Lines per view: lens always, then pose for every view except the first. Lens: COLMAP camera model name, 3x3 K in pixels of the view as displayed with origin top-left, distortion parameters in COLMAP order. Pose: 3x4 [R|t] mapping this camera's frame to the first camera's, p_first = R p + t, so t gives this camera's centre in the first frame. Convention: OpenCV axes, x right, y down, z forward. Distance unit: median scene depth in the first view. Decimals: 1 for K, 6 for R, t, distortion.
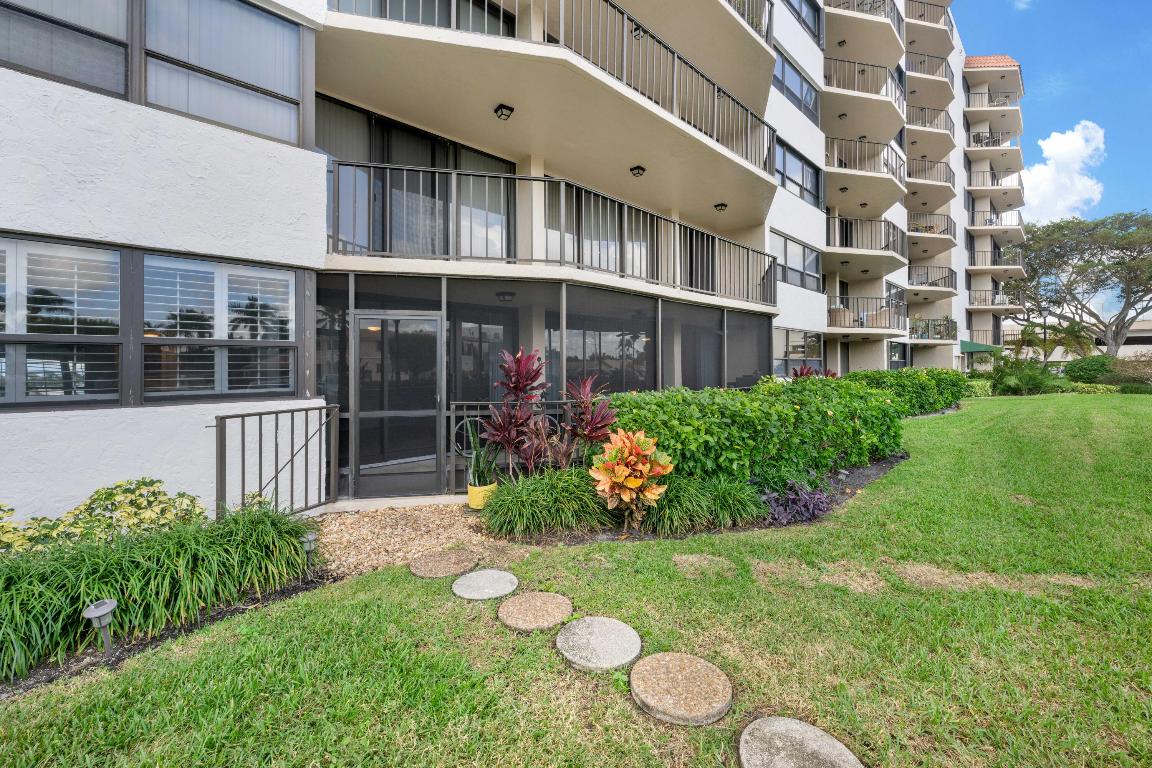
lens RADIAL K [[458.3, 0, 577.8], [0, 458.3, 356.8], [0, 0, 1]] dist [-0.000796, -0.000104]
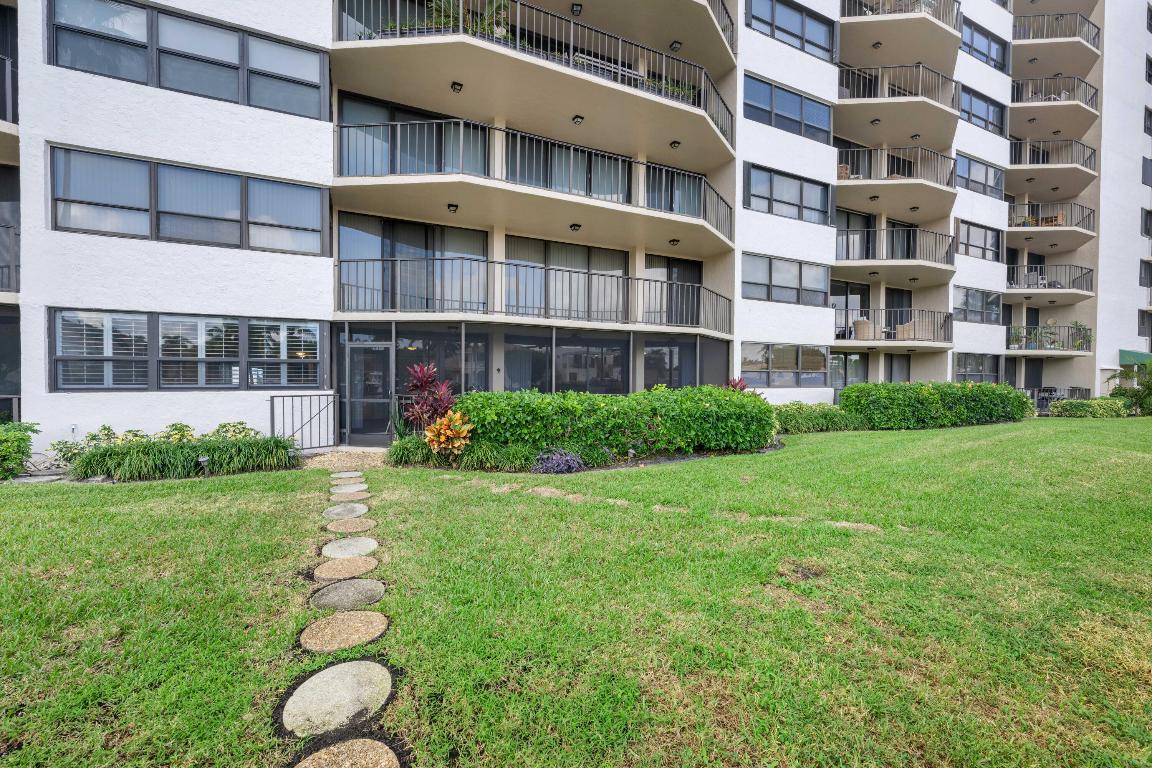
lens RADIAL K [[455.5, 0, 573.7], [0, 455.5, 379.4], [0, 0, 1]] dist [-0.000759, -0.000191]
pose [[0.948800, 0.014102, -0.315562, 0.957839], [-0.005702, 0.999605, 0.027528, -0.010071], [0.315825, -0.024320, 0.948506, -0.441073]]
